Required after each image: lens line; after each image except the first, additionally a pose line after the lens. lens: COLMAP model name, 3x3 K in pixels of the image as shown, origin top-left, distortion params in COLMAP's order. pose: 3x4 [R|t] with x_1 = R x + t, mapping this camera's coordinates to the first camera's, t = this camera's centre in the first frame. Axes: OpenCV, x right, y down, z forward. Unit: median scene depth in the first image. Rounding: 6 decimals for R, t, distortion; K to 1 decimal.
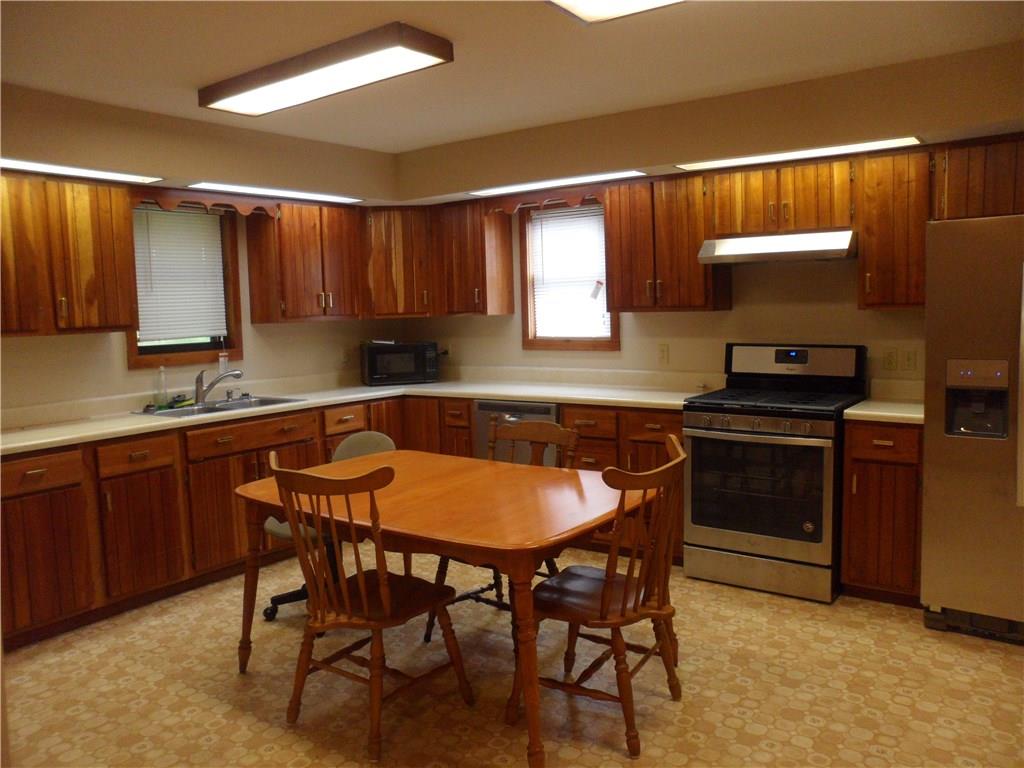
lens RADIAL K [[820.7, 0, 512.0], [0, 820.7, 384.0], [0, 0, 1]] dist [0.001147, 0.004827]
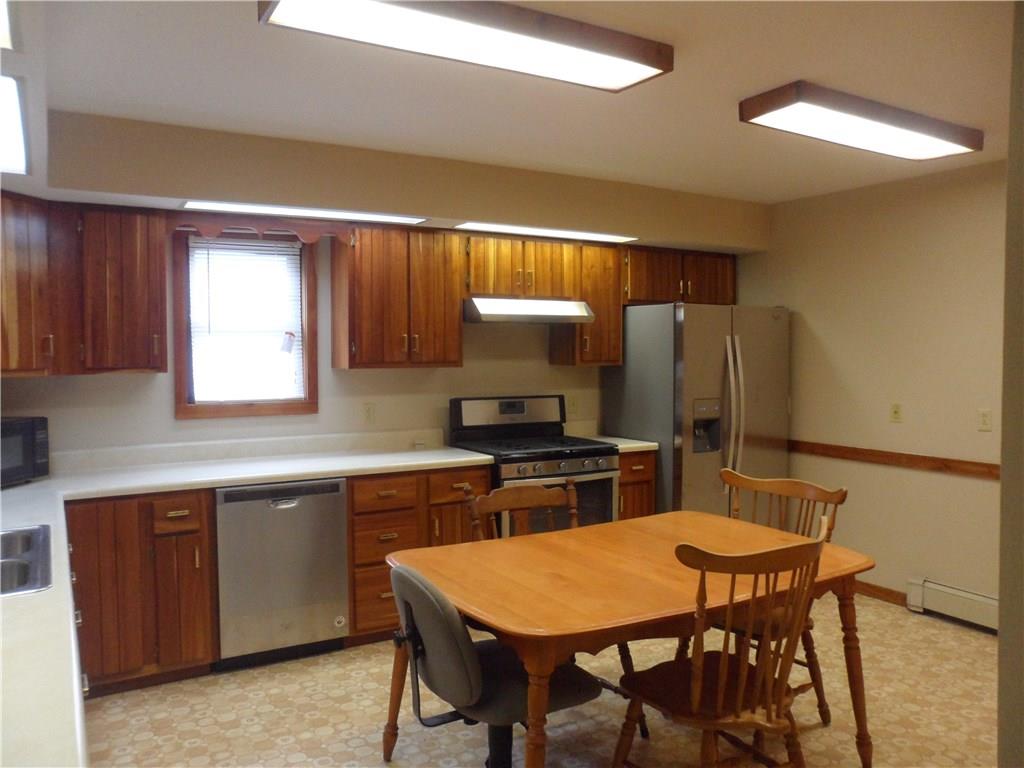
lens RADIAL K [[836.1, 0, 512.0], [0, 836.1, 384.0], [0, 0, 1]] dist [-0.002855, 0.002410]
pose [[0.410366, -0.011231, 0.911852, -0.687685], [0.087068, 0.995839, -0.026918, -0.034529], [-0.907755, 0.090439, 0.409636, 0.527140]]
